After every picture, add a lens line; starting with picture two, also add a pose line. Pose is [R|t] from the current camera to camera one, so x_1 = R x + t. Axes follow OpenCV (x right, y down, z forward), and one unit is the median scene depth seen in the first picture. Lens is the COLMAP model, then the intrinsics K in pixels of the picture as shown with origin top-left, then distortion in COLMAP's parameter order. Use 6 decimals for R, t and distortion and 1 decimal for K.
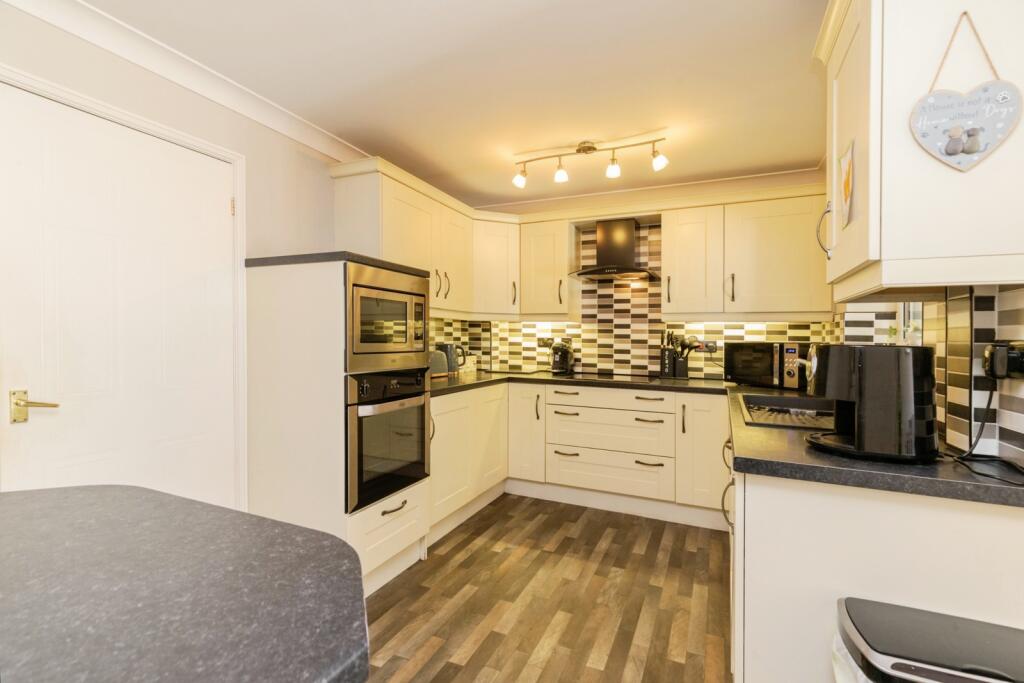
lens RADIAL K [[465.2, 0, 512.2], [0, 465.2, 343.9], [0, 0, 1]] dist [0.015332, -0.001386]
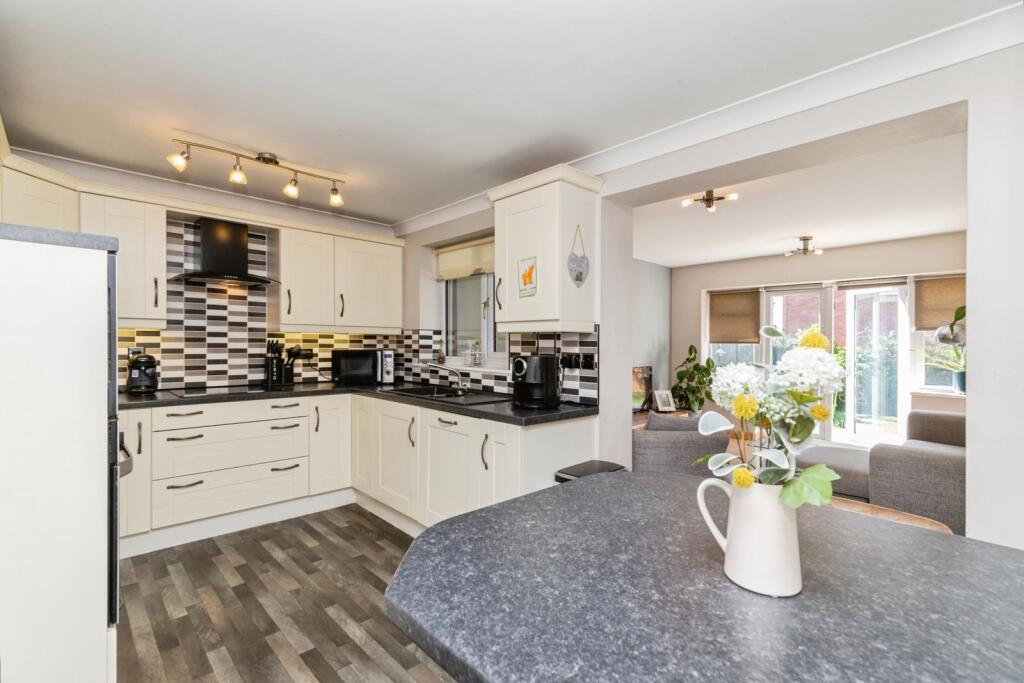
lens RADIAL K [[465.2, 0, 511.9], [0, 465.2, 339.3], [0, 0, 1]] dist [0.015332, -0.001386]
pose [[0.373882, -0.003898, 0.927468, -0.446829], [0.006935, 0.999975, 0.001407, -0.028019], [-0.927450, 0.005906, 0.373899, 0.119474]]
